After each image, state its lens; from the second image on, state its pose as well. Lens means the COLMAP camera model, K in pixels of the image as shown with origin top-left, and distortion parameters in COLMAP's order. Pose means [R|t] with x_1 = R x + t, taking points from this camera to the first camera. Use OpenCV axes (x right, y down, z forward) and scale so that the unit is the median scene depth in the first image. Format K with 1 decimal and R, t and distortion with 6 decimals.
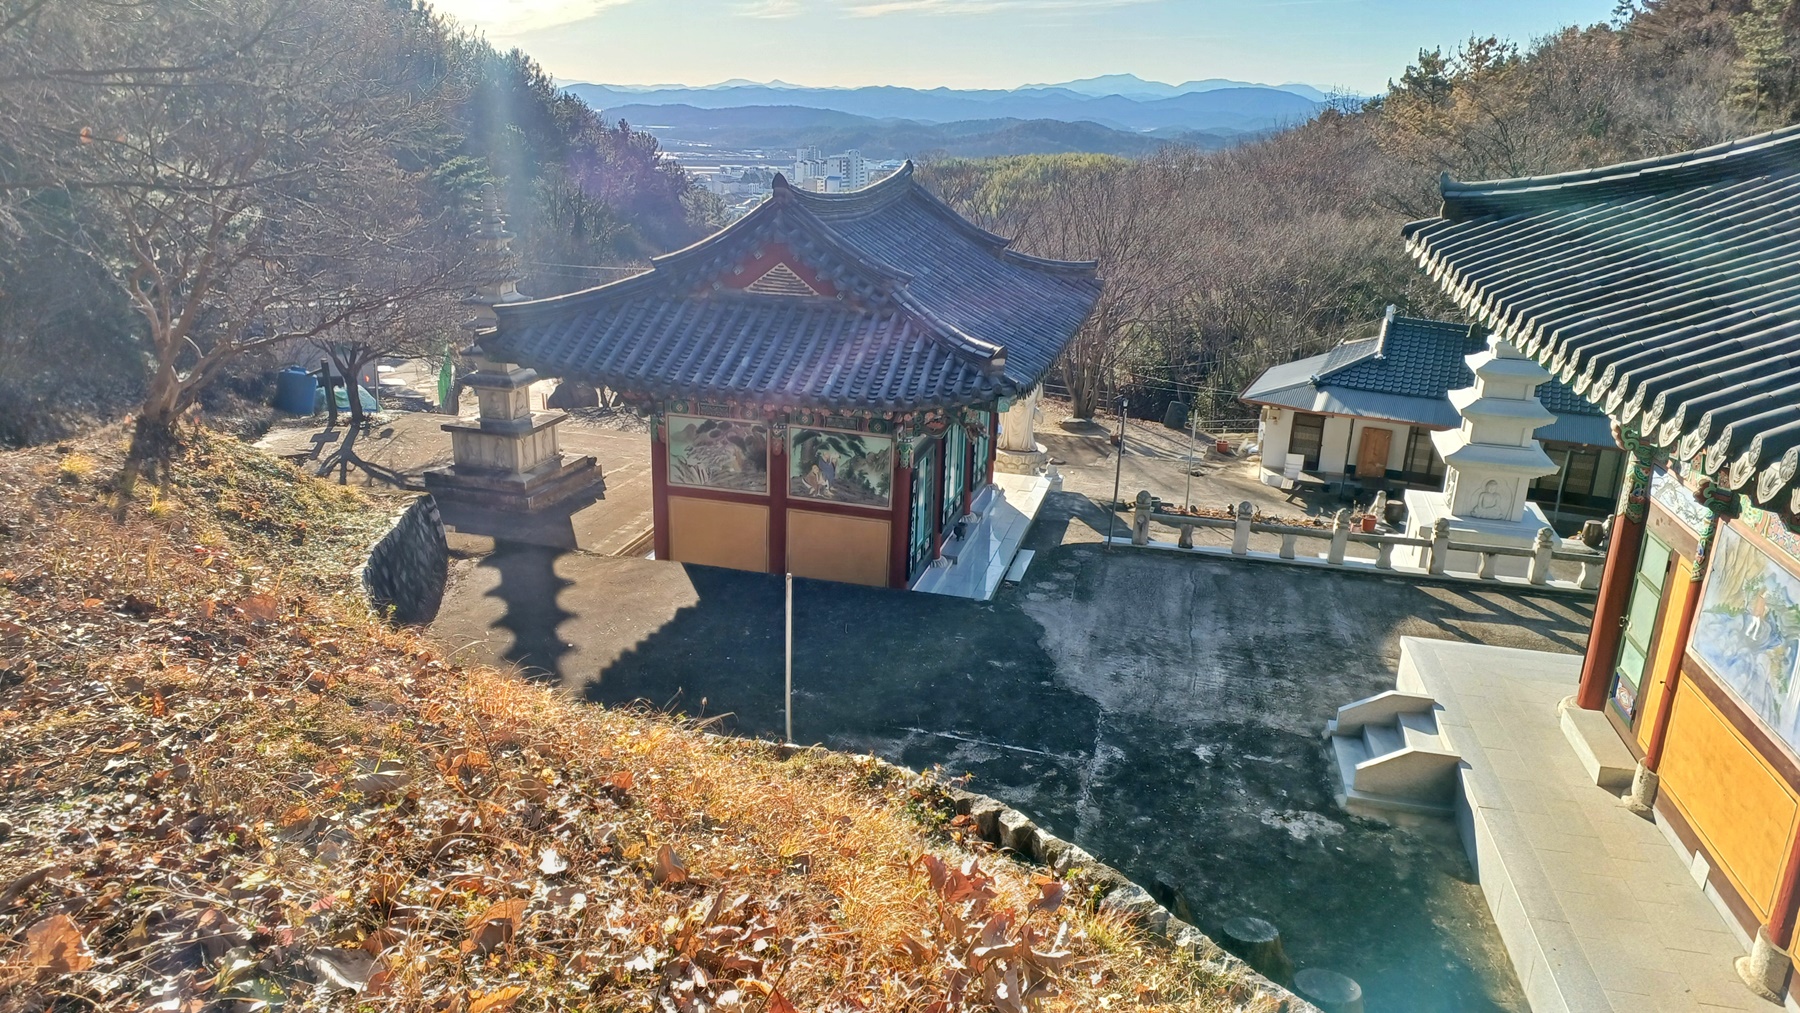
lens RADIAL K [[1194.8, 0, 912.8], [0, 1194.8, 555.1], [0, 0, 1]] dist [0.000680, -0.001632]
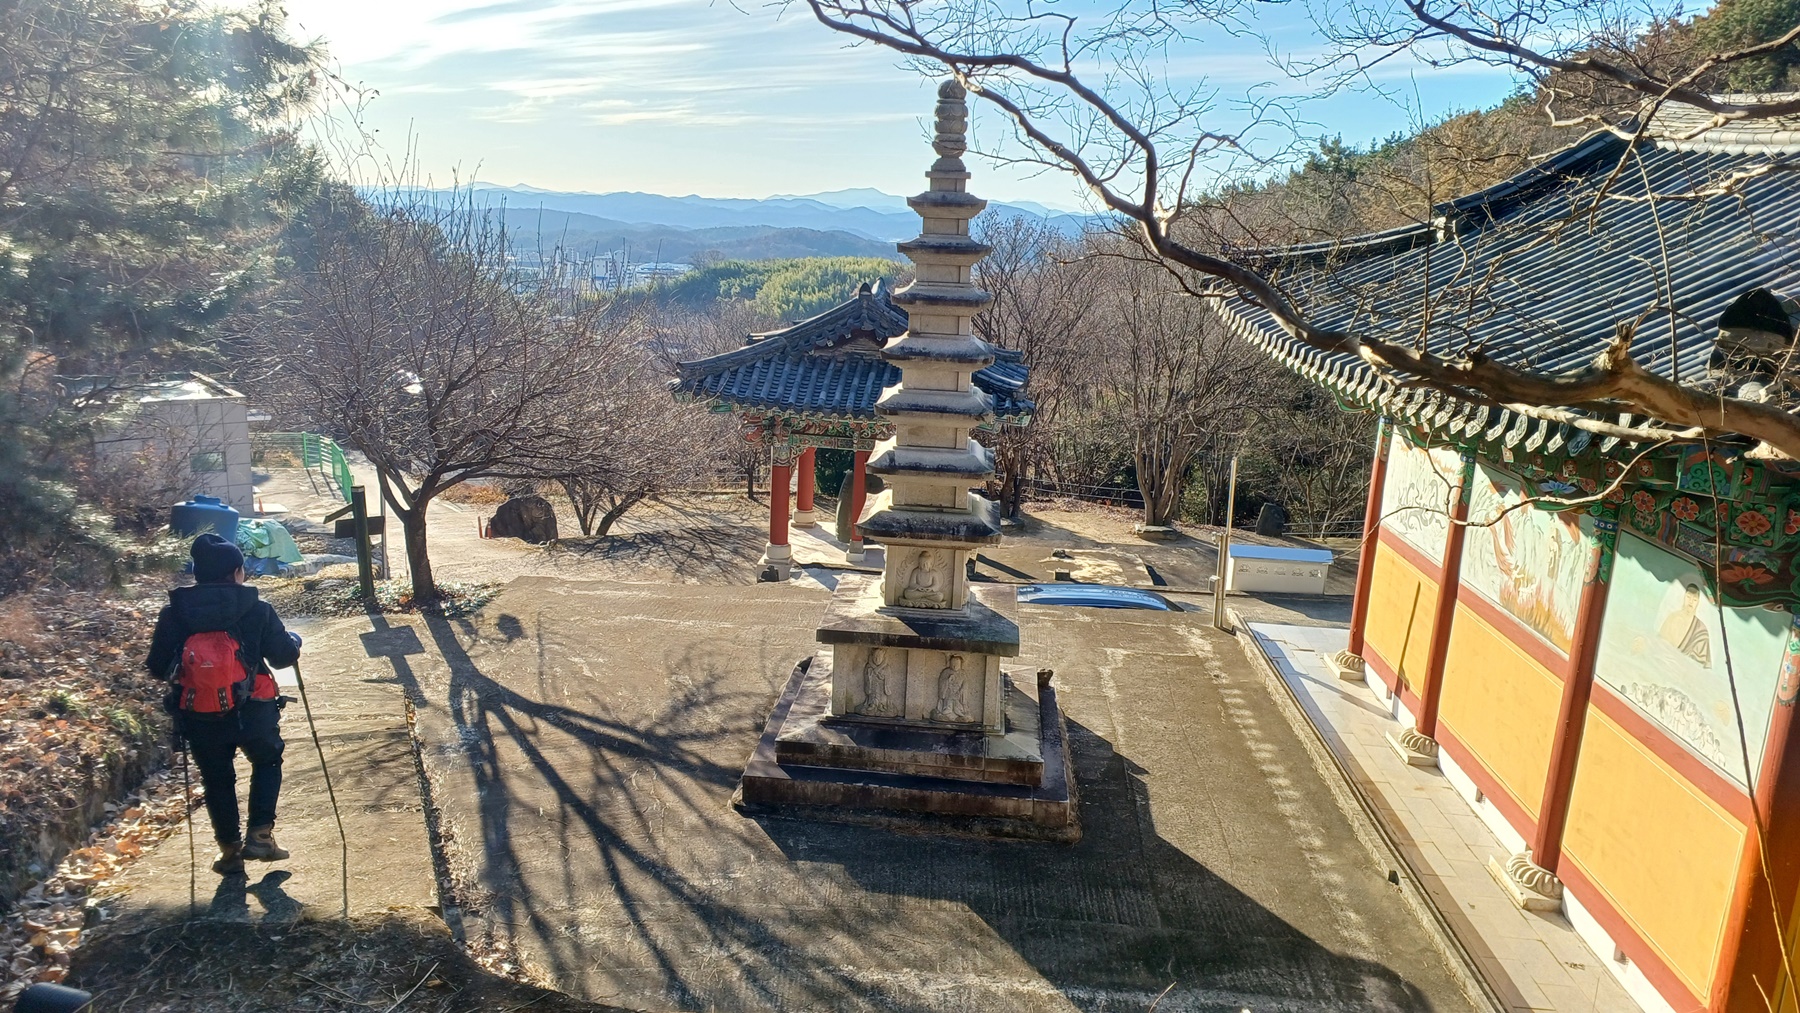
lens RADIAL K [[1194.8, 0, 912.8], [0, 1194.8, 555.1], [0, 0, 1]] dist [0.000680, -0.001632]
pose [[0.979635, -0.033631, 0.197949, -0.444403], [0.049953, 0.995697, -0.078048, -0.100421], [-0.194473, 0.086347, 0.977100, 0.568164]]
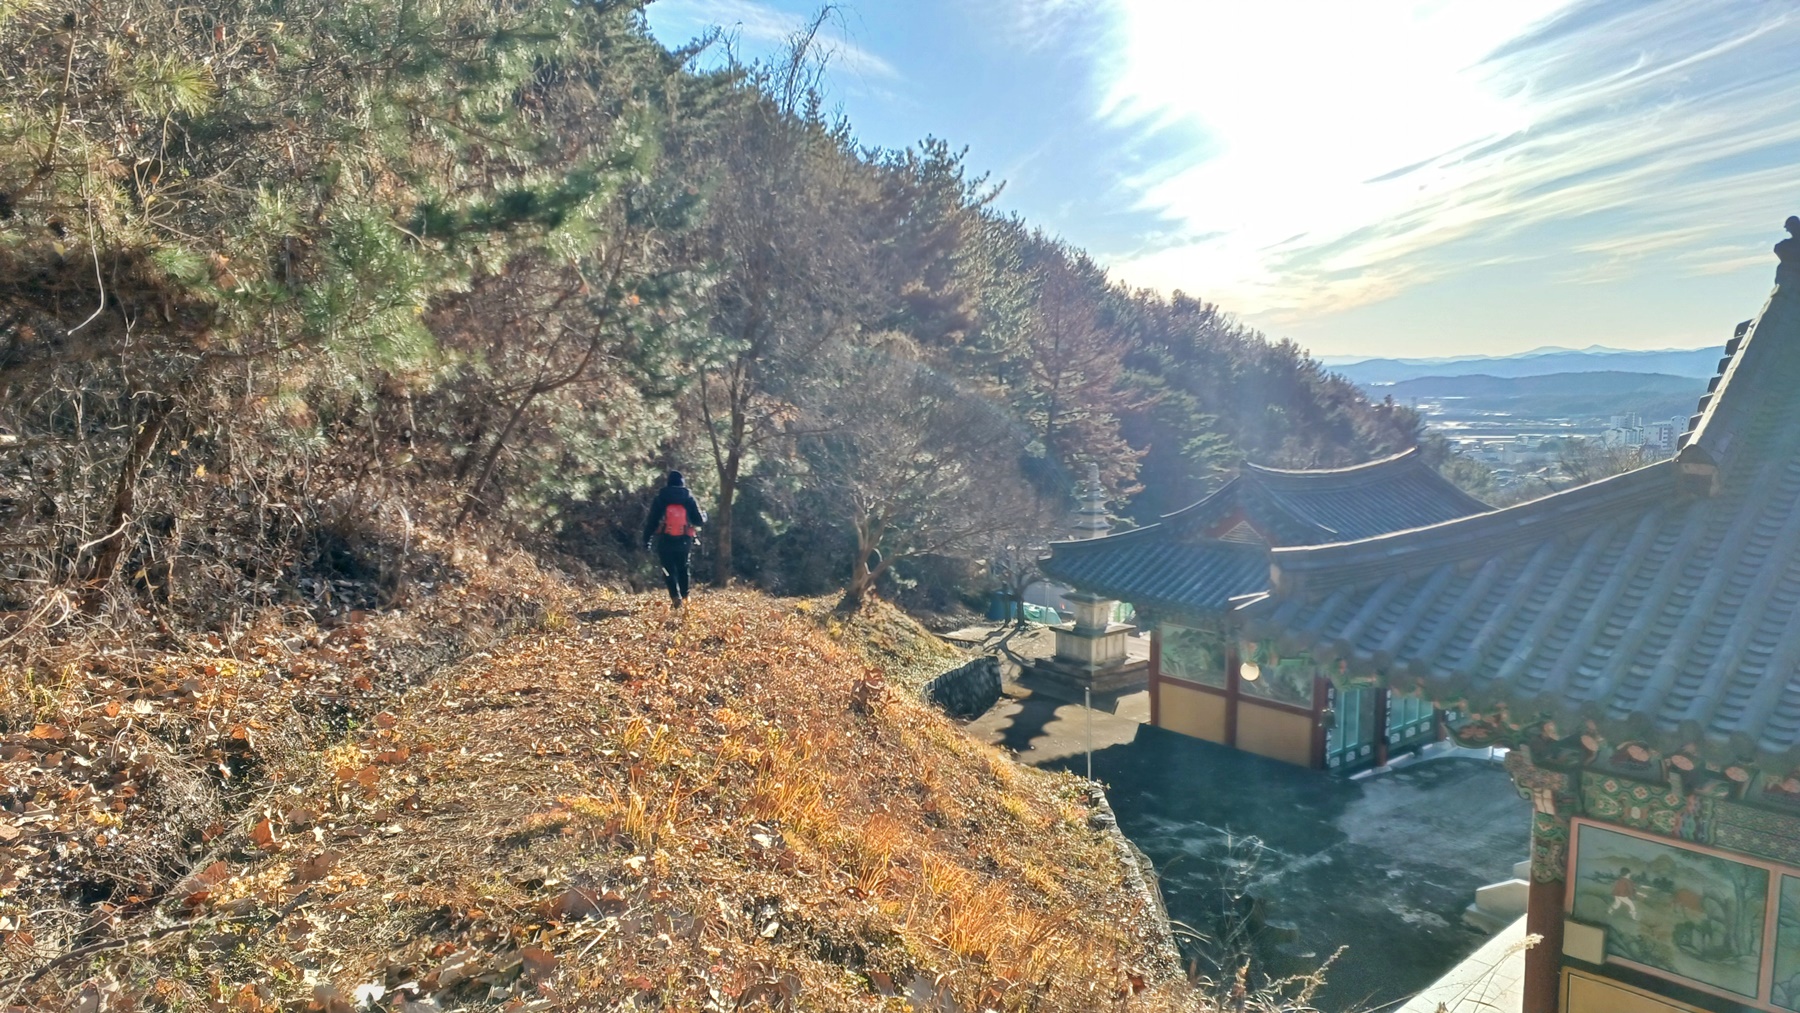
lens RADIAL K [[1194.8, 0, 912.8], [0, 1194.8, 555.1], [0, 0, 1]] dist [0.000680, -0.001632]
pose [[0.812581, 0.049262, -0.580763, 0.306838], [-0.172272, 0.972203, -0.158570, 0.065012], [0.556807, 0.228900, 0.798480, -0.266092]]
